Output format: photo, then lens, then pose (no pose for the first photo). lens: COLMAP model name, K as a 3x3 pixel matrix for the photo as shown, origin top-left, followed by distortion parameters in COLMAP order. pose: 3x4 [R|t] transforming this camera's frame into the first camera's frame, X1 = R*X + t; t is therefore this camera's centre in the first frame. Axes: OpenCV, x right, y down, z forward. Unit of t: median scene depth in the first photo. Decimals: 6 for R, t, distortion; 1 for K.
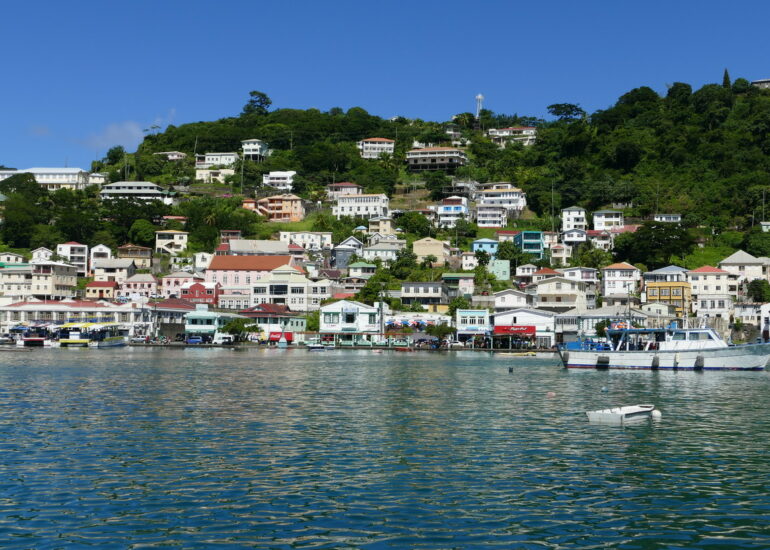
lens RADIAL K [[1064.3, 0, 384.9], [0, 1064.3, 274.9], [0, 0, 1]] dist [0.001855, 0.000000]
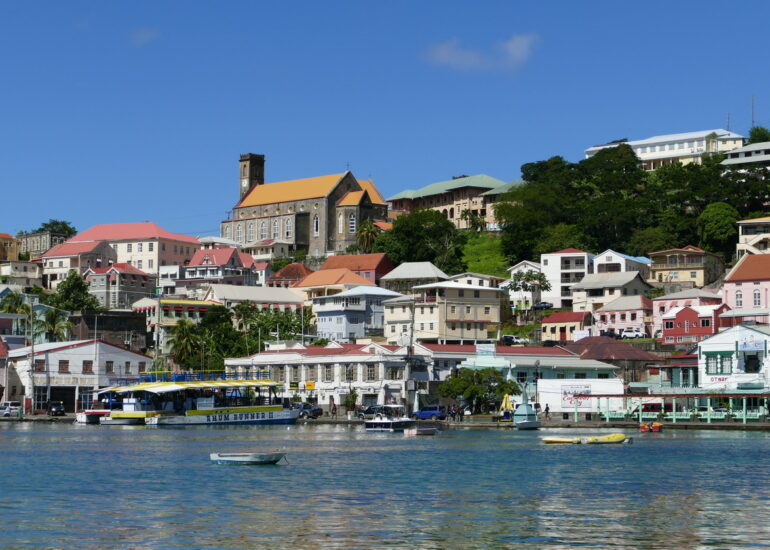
lens RADIAL K [[1649.8, 0, 385.0], [0, 1649.8, 274.7], [0, 0, 1]] dist [0.003051, 0.000000]
pose [[0.787956, -0.058516, -0.612944, 0.201471], [0.043370, 0.998276, -0.039550, 0.016331], [0.614202, 0.004580, 0.789136, 0.224728]]
